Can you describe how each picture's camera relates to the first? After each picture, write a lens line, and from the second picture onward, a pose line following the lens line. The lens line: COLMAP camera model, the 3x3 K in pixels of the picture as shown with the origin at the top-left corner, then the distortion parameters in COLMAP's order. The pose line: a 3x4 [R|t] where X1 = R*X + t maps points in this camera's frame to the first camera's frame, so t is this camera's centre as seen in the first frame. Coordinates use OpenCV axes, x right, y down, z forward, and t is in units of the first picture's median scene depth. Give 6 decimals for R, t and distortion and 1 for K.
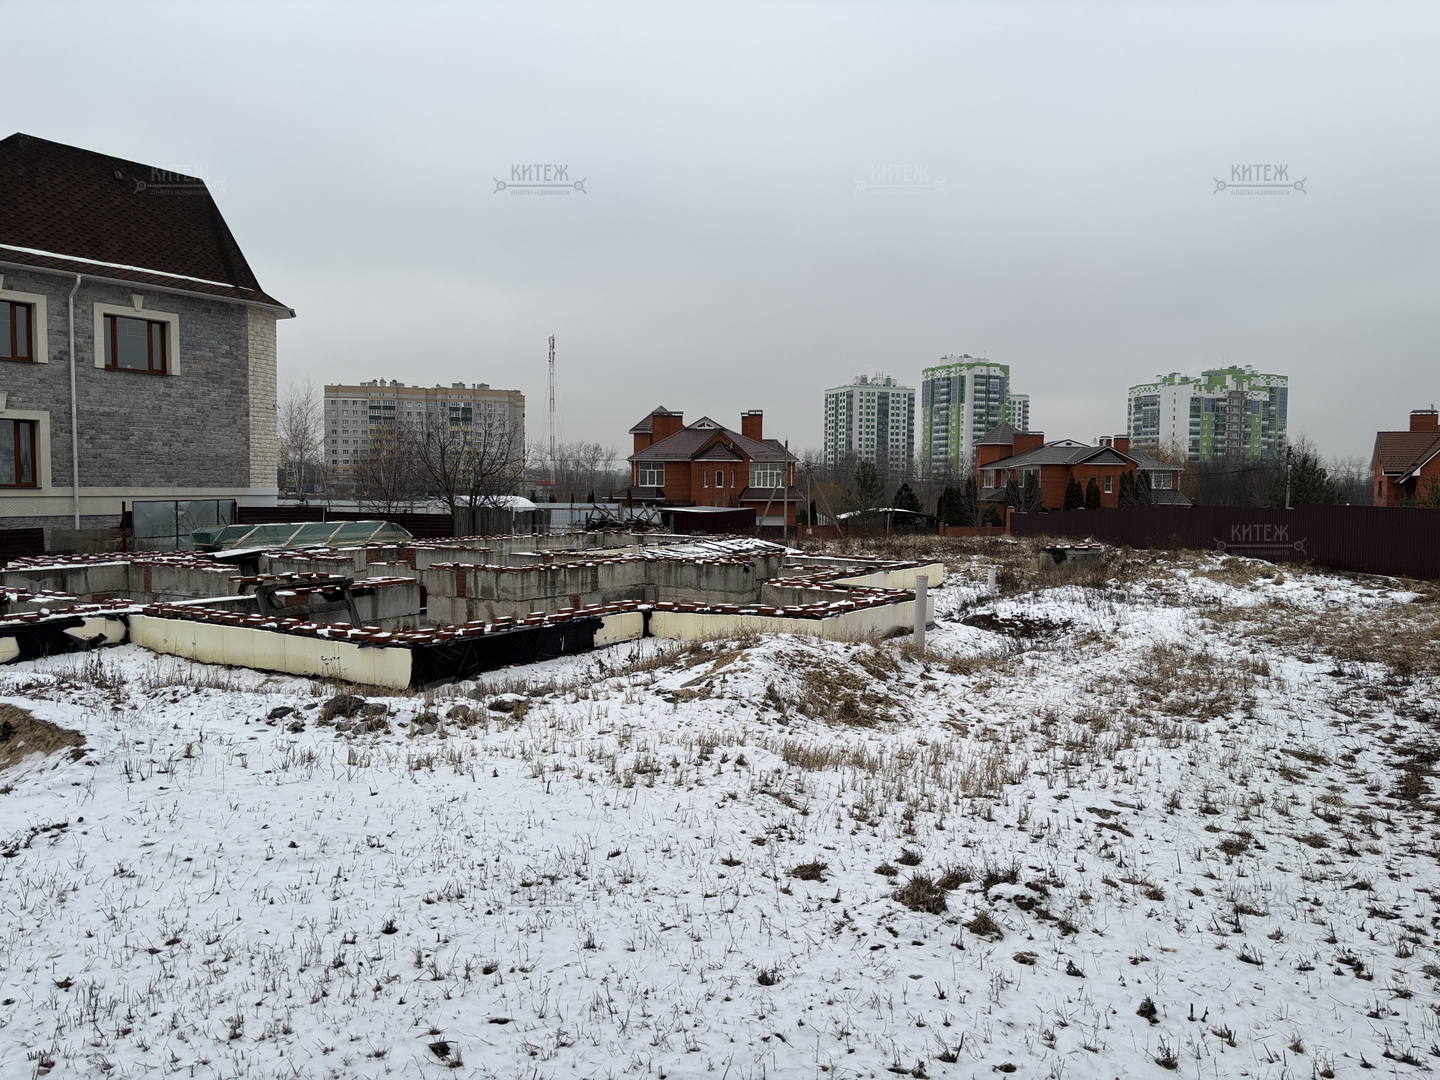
lens RADIAL K [[1063.4, 0, 722.8], [0, 1063.4, 546.9], [0, 0, 1]] dist [0.044054, -0.045164]
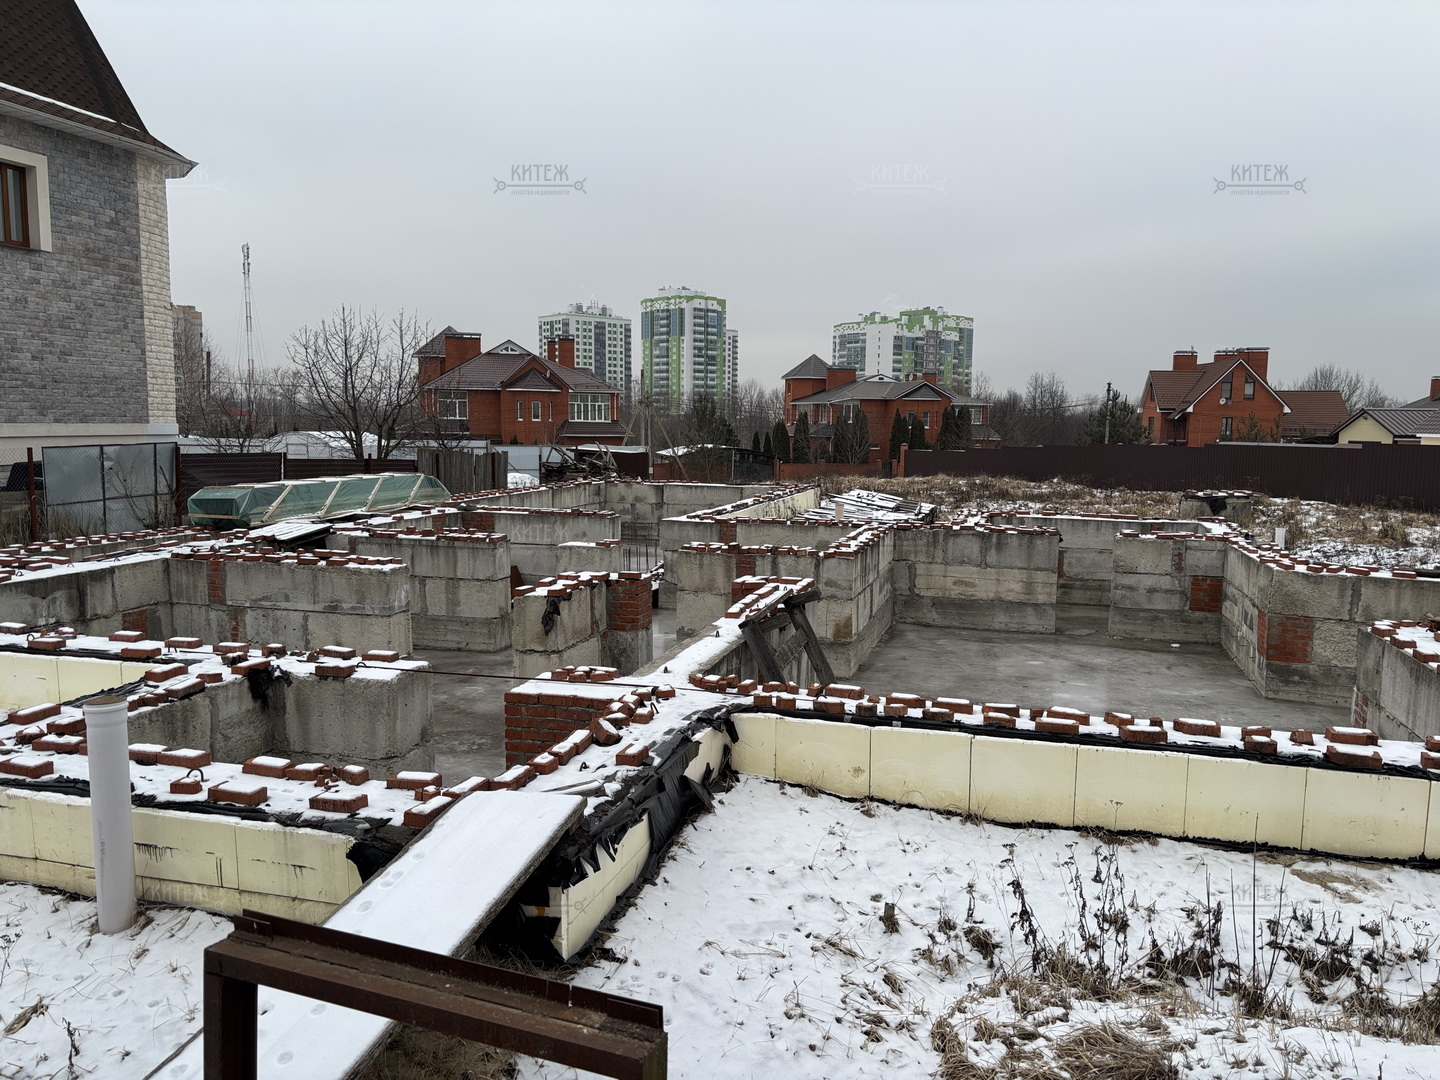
lens RADIAL K [[1063.4, 0, 718.2], [0, 1063.4, 547.6], [0, 0, 1]] dist [0.044054, -0.045164]
pose [[0.960985, -0.029235, 0.275050, -0.334000], [0.011616, 0.997787, 0.065469, -0.019702], [-0.276356, -0.059720, 0.959198, 0.273705]]
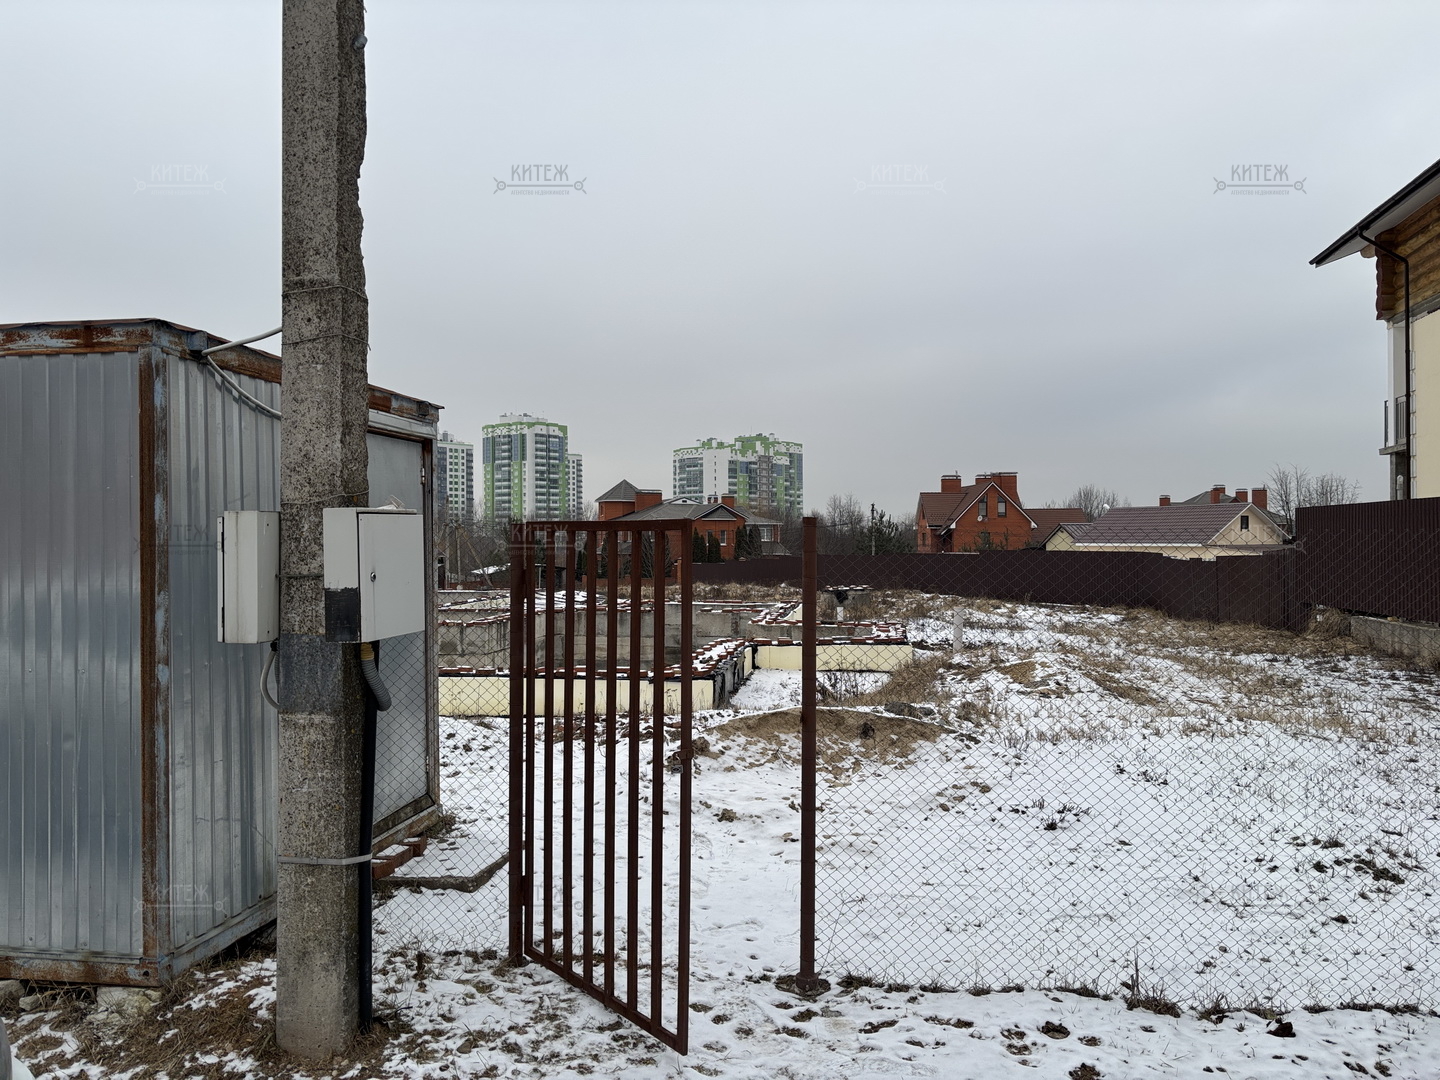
lens RADIAL K [[1063.4, 0, 733.3], [0, 1063.4, 527.6], [0, 0, 1]] dist [0.044054, -0.045164]
pose [[0.907834, -0.005148, 0.419299, -0.290668], [0.034698, 0.997418, -0.062879, 0.002520], [-0.417893, 0.071632, 0.905668, -0.005288]]
